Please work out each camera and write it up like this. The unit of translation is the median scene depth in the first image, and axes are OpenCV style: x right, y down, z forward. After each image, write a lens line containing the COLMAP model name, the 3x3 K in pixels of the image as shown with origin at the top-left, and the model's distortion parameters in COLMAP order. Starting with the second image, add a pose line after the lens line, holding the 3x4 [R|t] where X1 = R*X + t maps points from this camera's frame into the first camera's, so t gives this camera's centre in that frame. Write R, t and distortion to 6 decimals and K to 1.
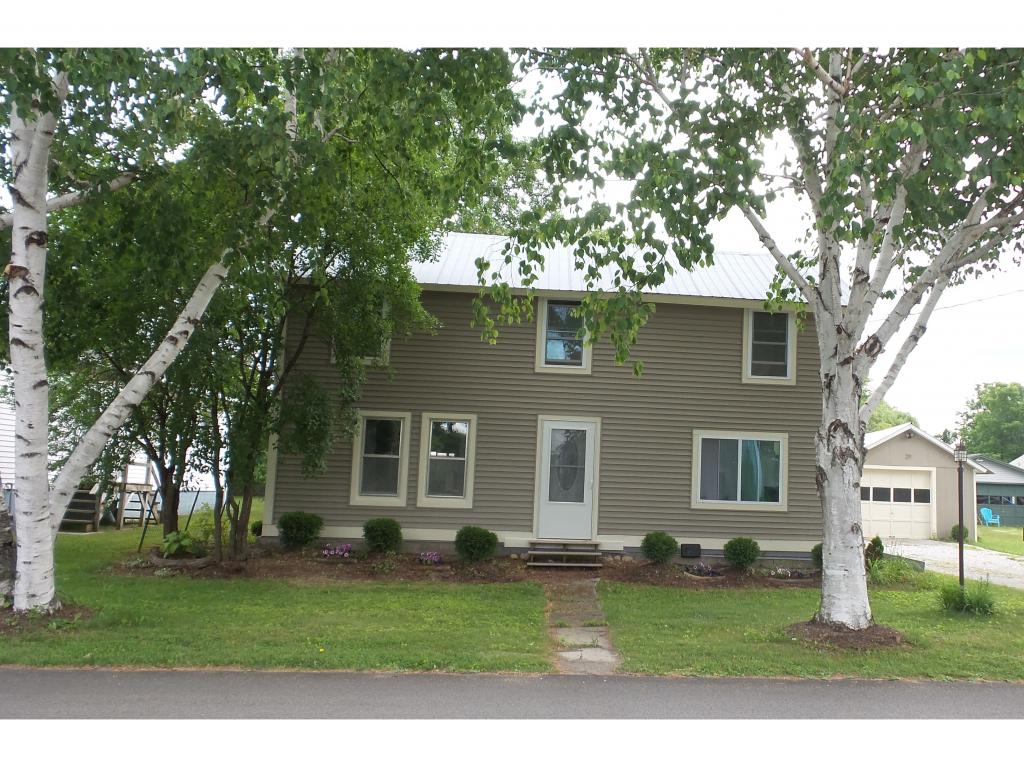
lens RADIAL K [[865.5, 0, 512.0], [0, 865.5, 383.5], [0, 0, 1]] dist [0.005678, 0.002630]
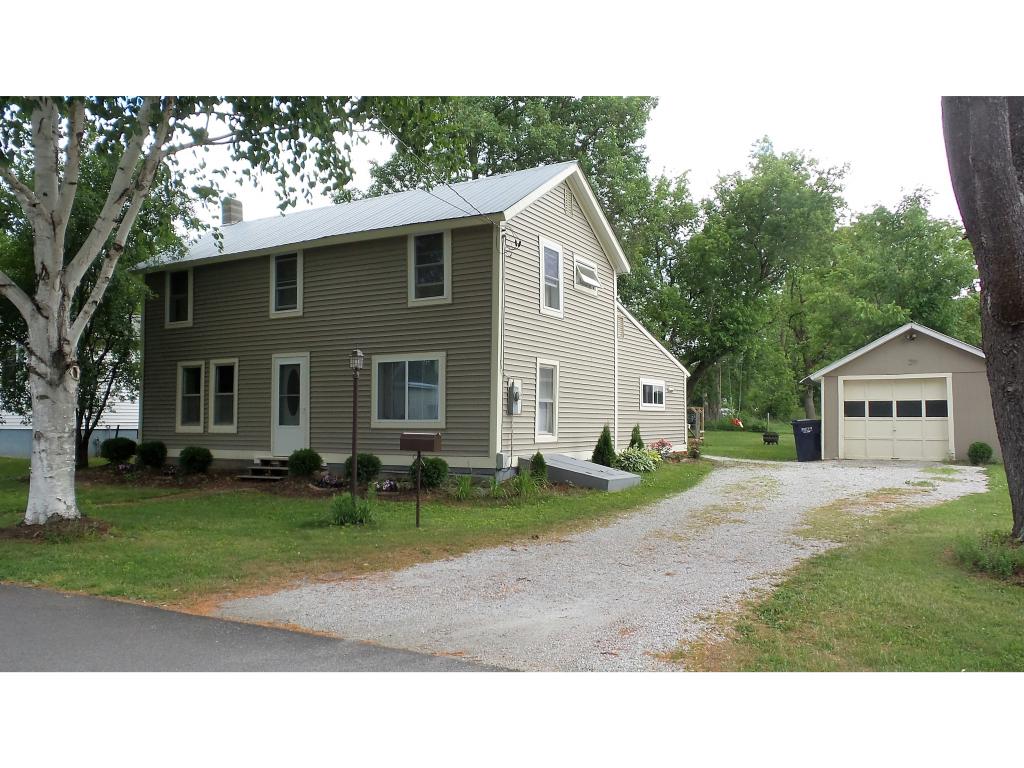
lens RADIAL K [[749.8, 0, 512.0], [0, 749.8, 384.0], [0, 0, 1]] dist [0.006769, 0.001198]
pose [[0.827767, -0.062373, -0.557595, 0.880873], [0.094752, 0.995068, 0.029354, 0.078312], [0.553014, -0.077131, 0.829594, 0.318440]]
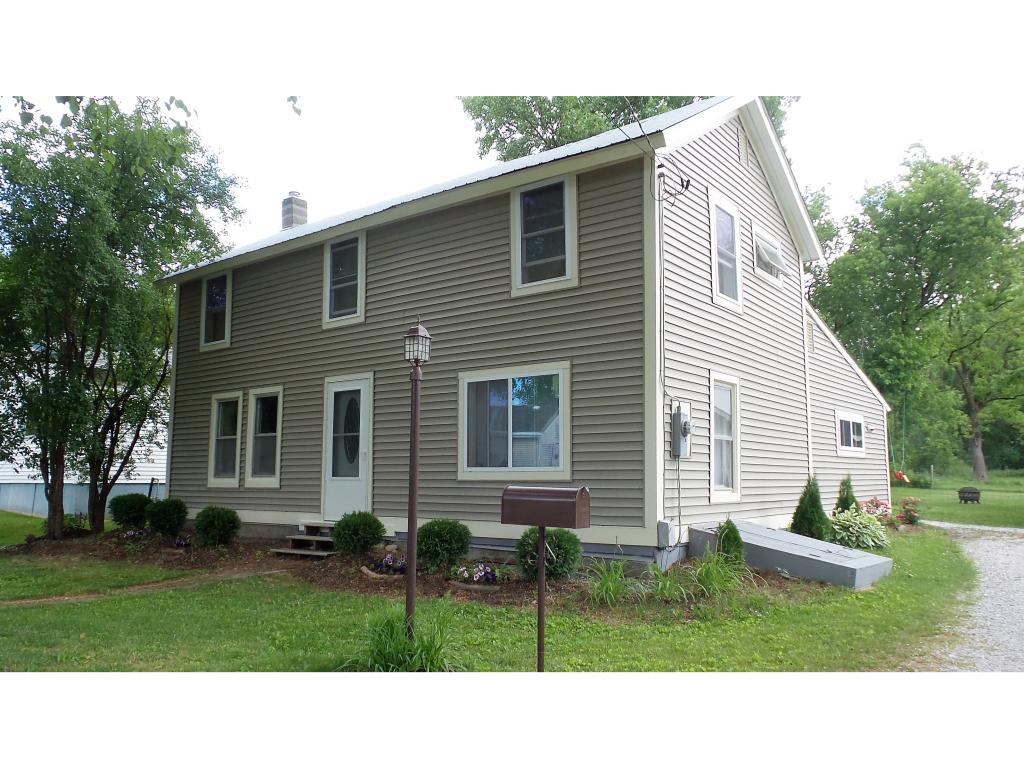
lens RADIAL K [[770.3, 0, 522.1], [0, 770.3, 381.9], [0, 0, 1]] dist [0.004746, 0.001065]
pose [[0.754842, -0.115132, -0.645723, 0.674873], [0.104616, 0.993004, -0.054757, 0.103192], [0.647510, -0.026221, 0.761606, 0.540993]]
